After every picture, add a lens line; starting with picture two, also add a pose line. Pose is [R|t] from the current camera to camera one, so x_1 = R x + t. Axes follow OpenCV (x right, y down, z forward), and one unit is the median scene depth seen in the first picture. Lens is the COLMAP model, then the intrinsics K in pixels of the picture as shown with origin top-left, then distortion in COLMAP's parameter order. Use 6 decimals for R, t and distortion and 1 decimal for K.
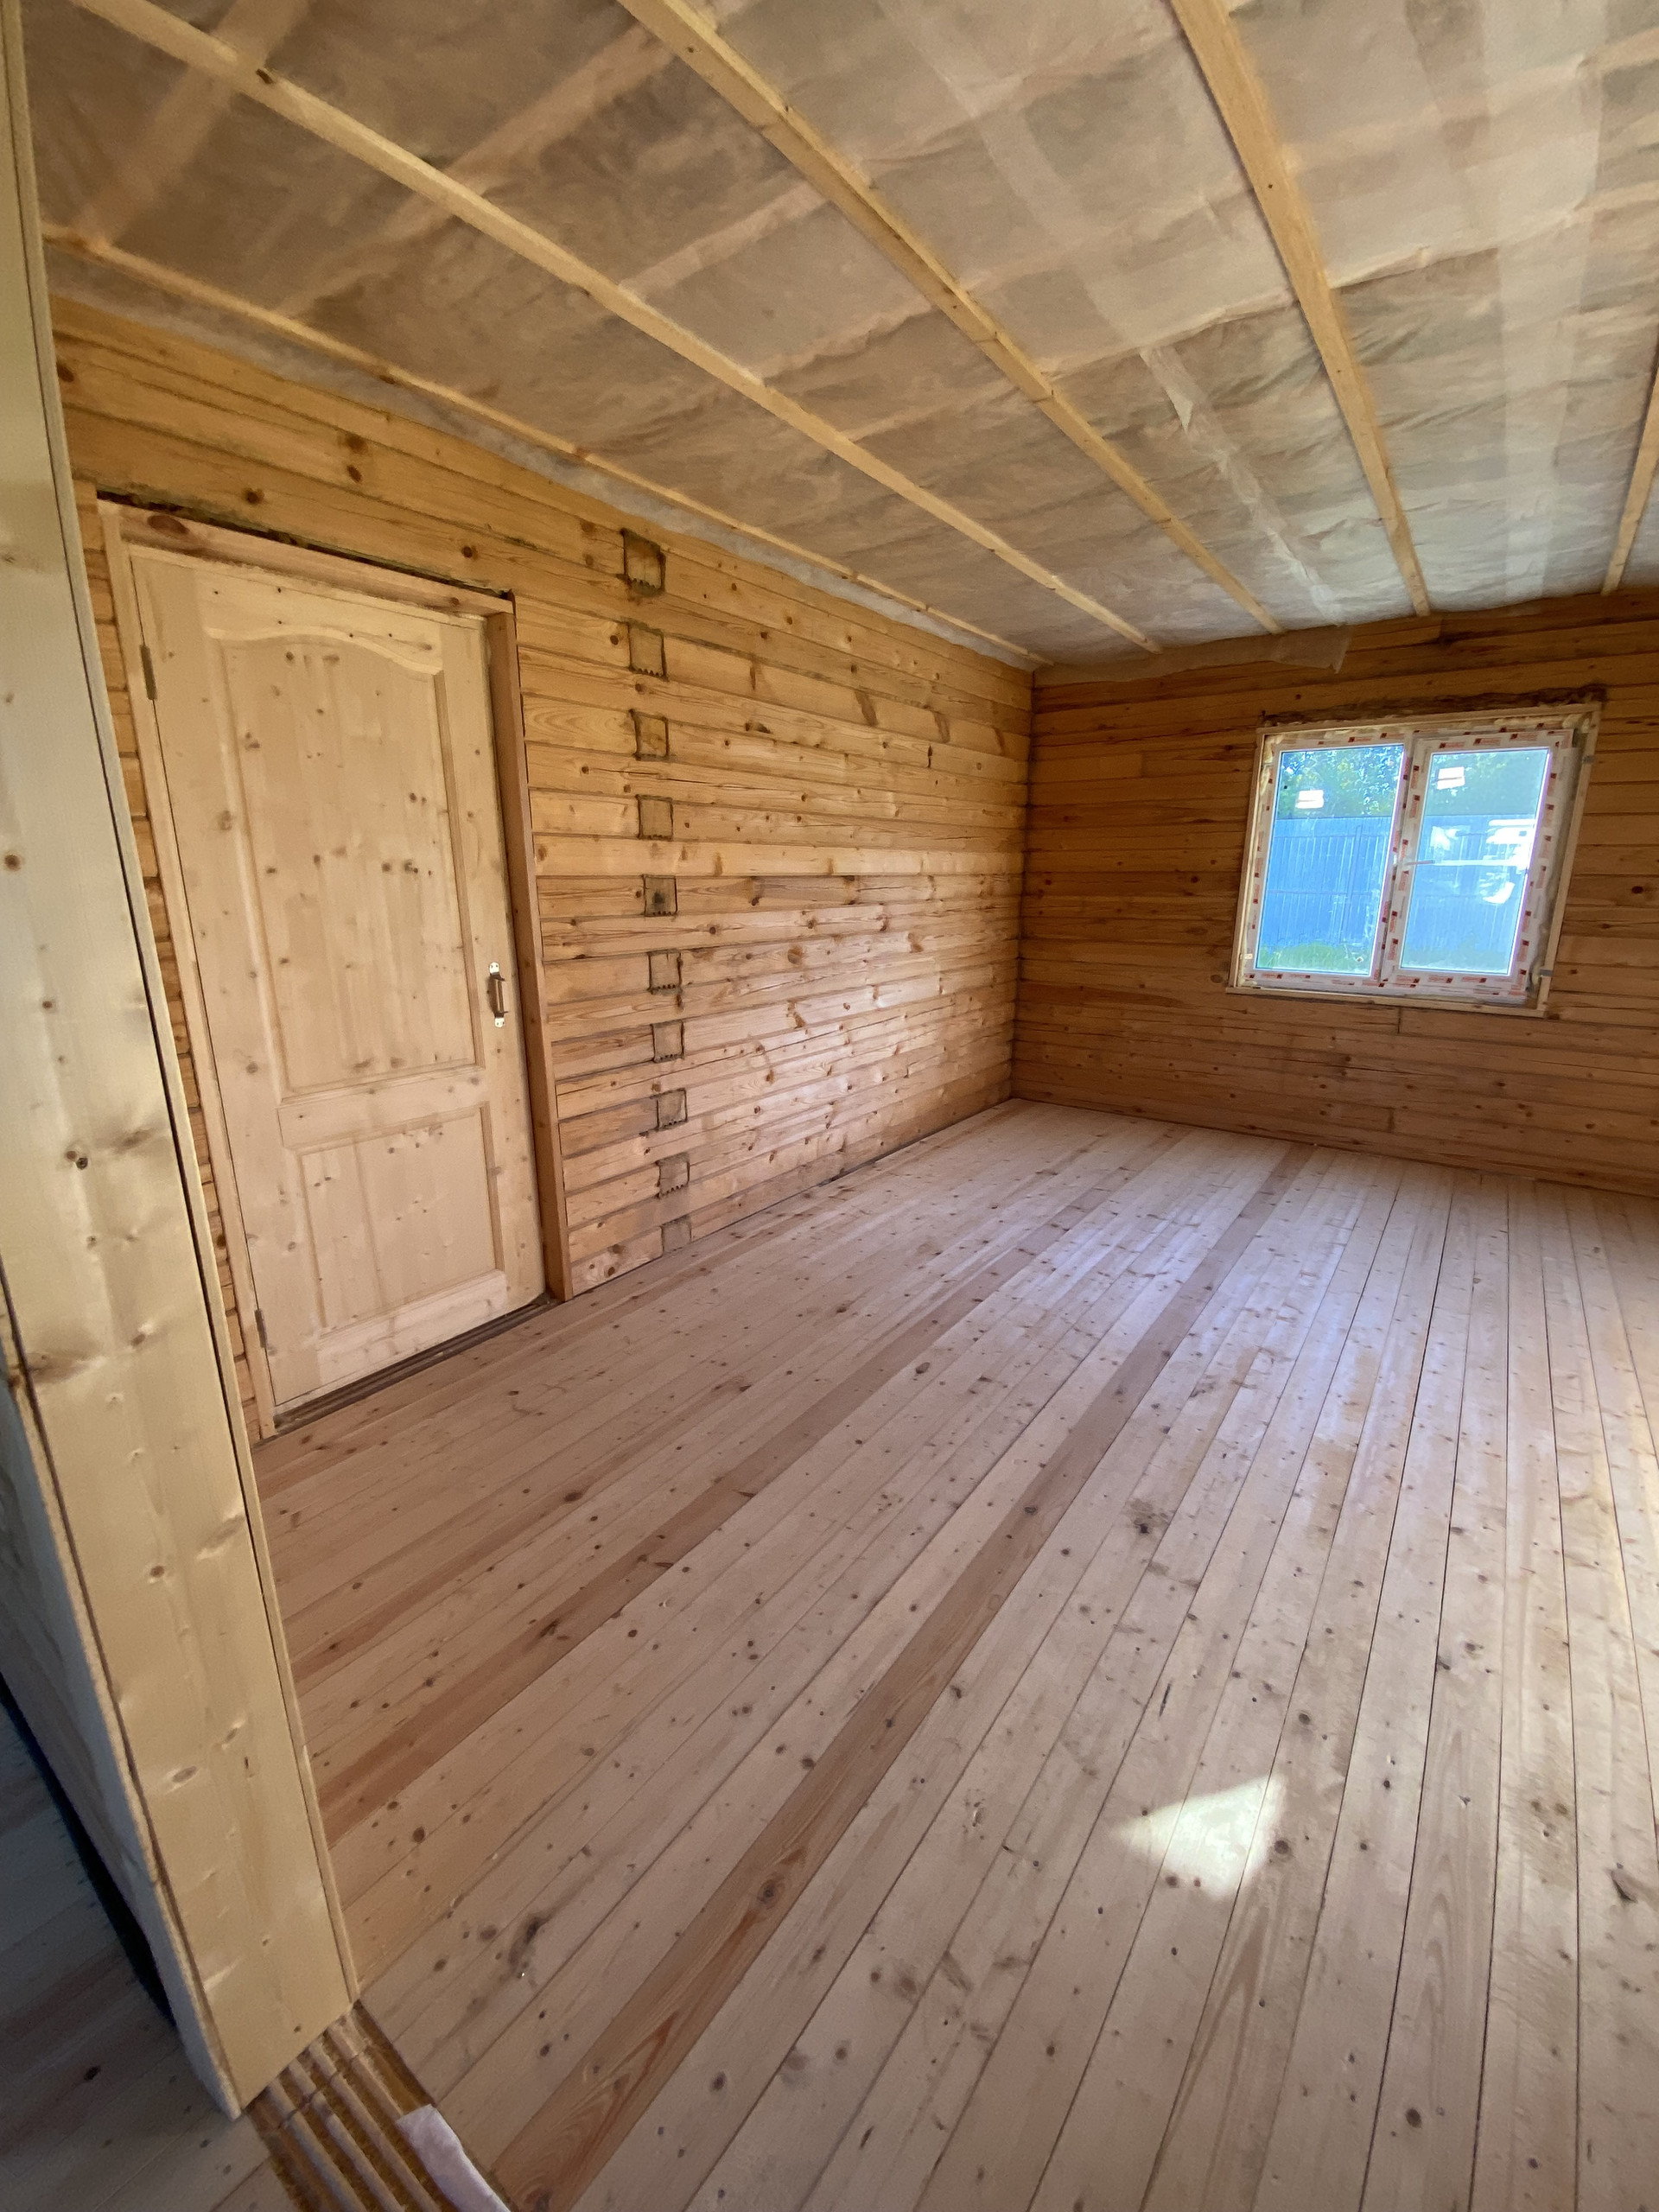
lens RADIAL K [[897.8, 0, 818.3], [0, 897.8, 1104.5], [0, 0, 1]] dist [0.007450, -0.014929]
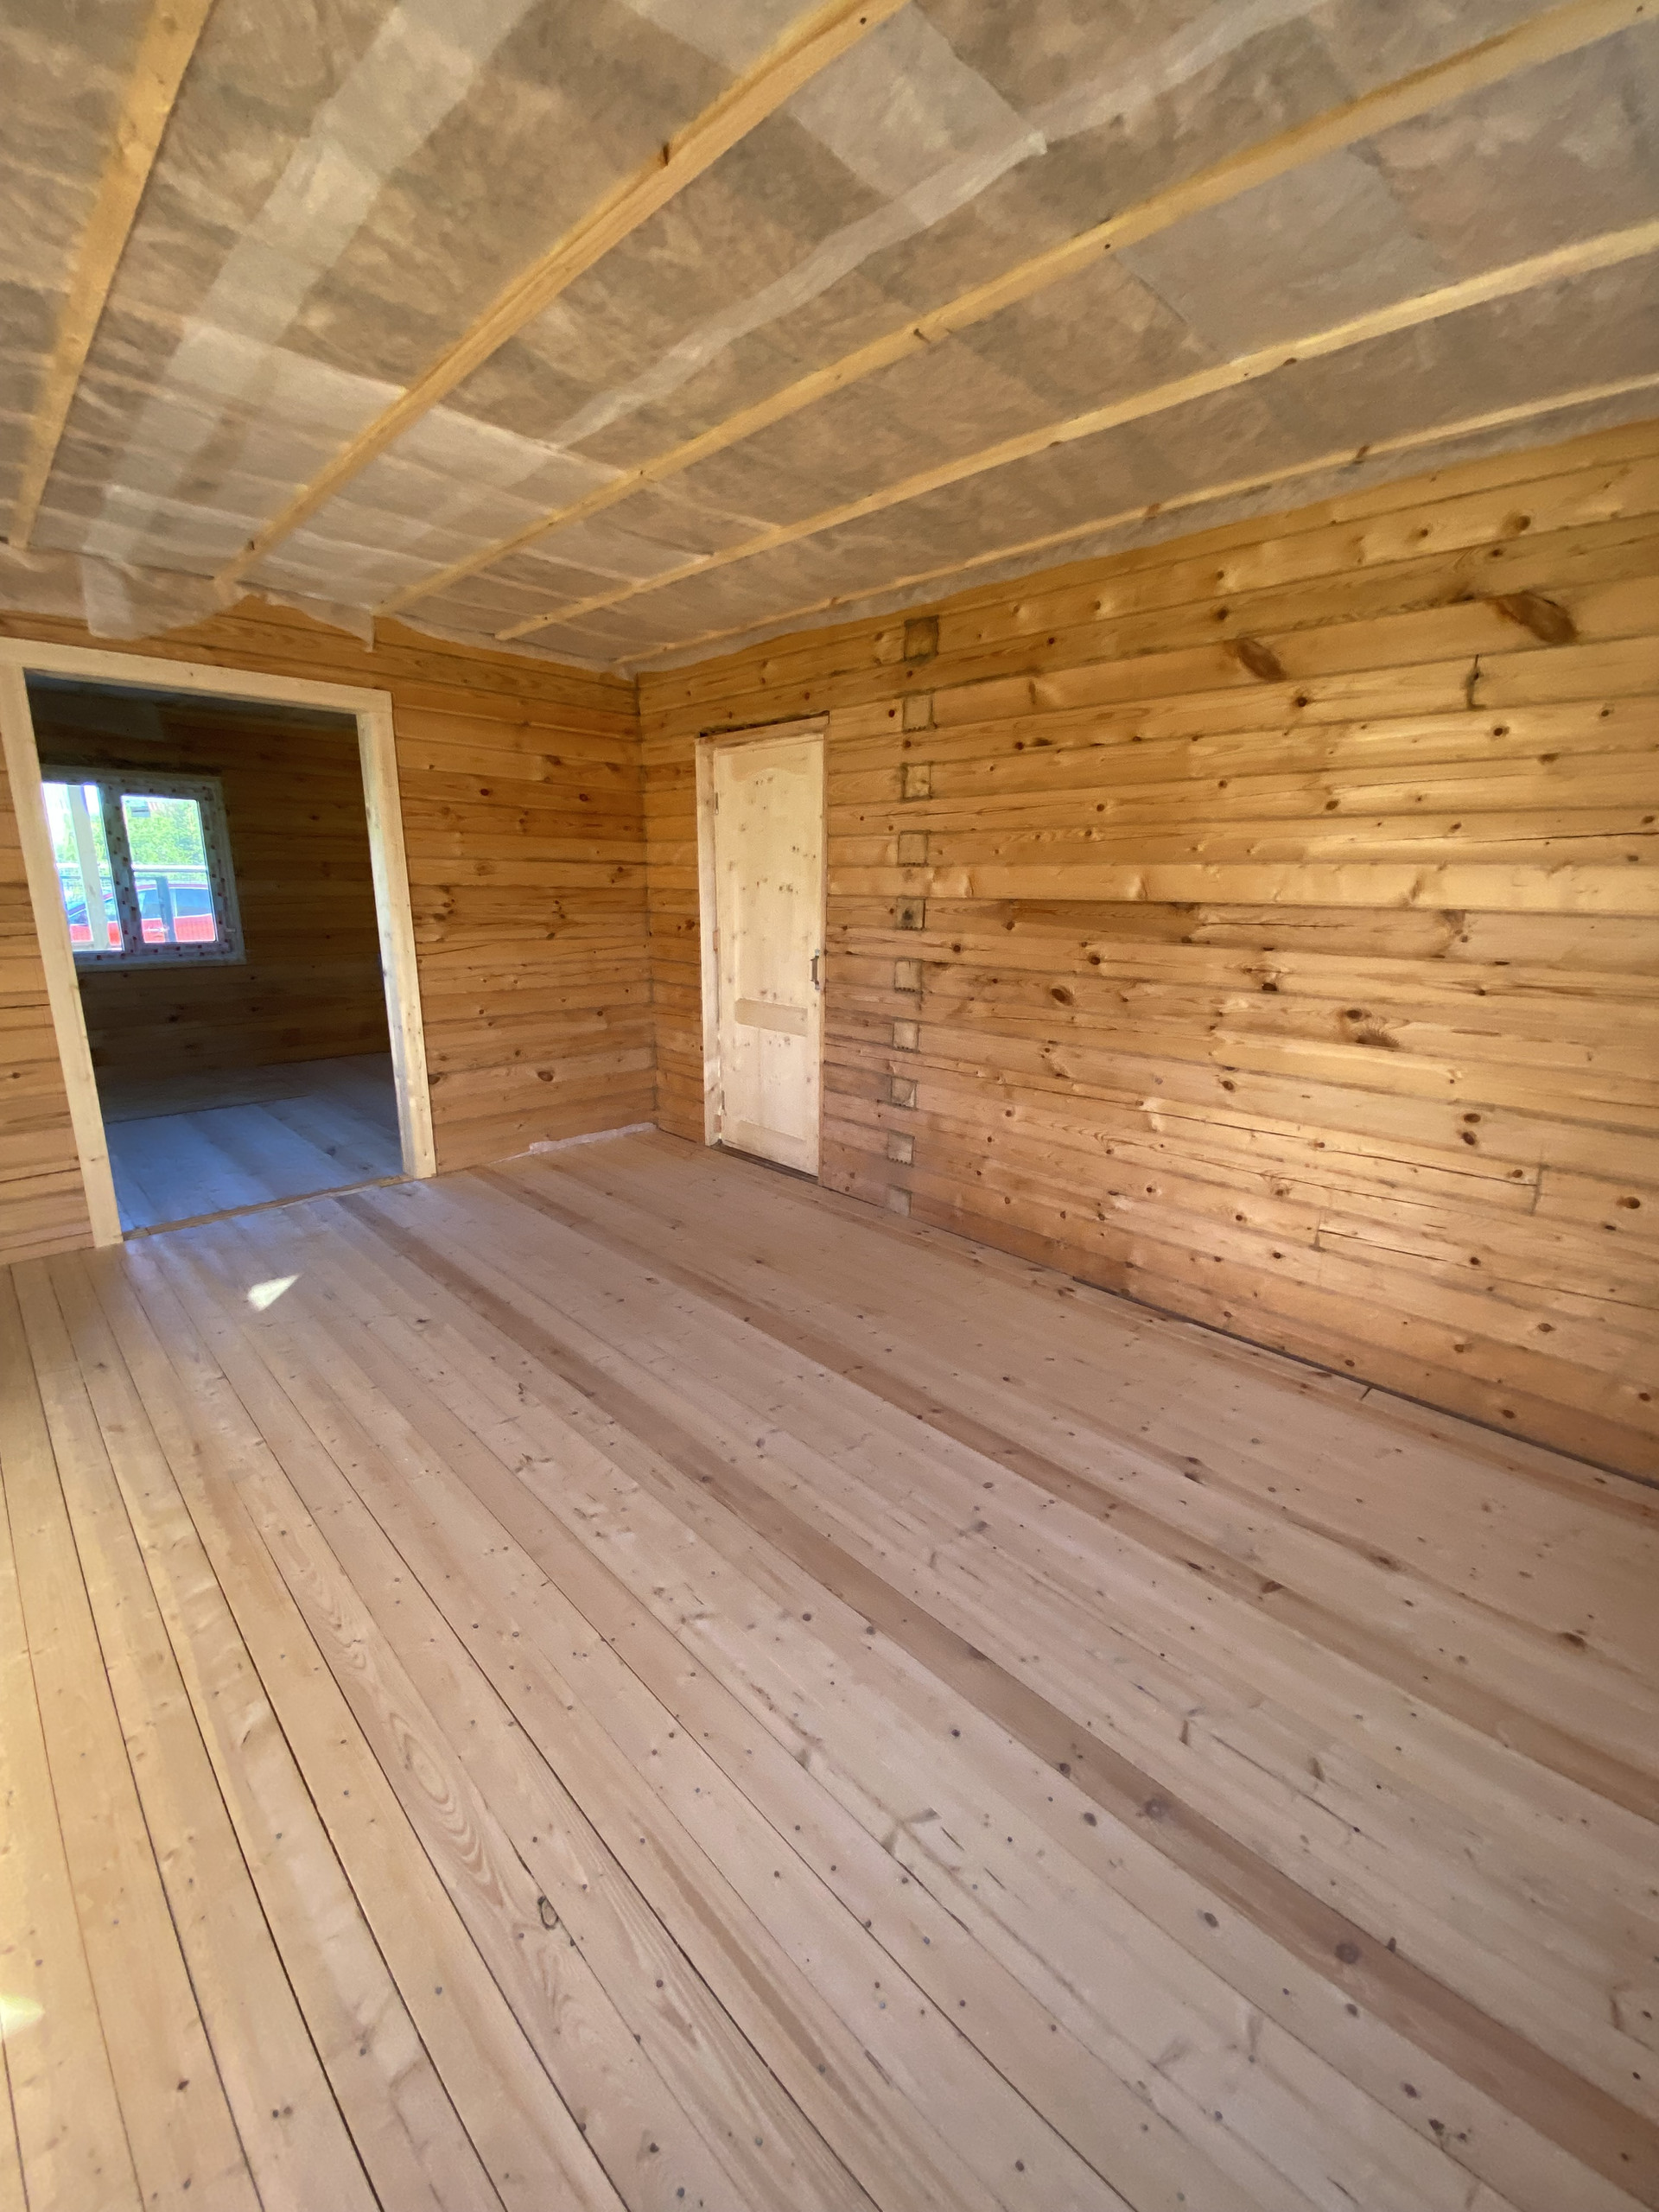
lens RADIAL K [[897.8, 0, 838.9], [0, 897.8, 1099.4], [0, 0, 1]] dist [0.007450, -0.014929]
pose [[-0.145629, 0.232258, -0.961690, 1.003557], [-0.259603, 0.929020, 0.263680, -0.282286], [0.954672, 0.288057, -0.074997, 1.034741]]
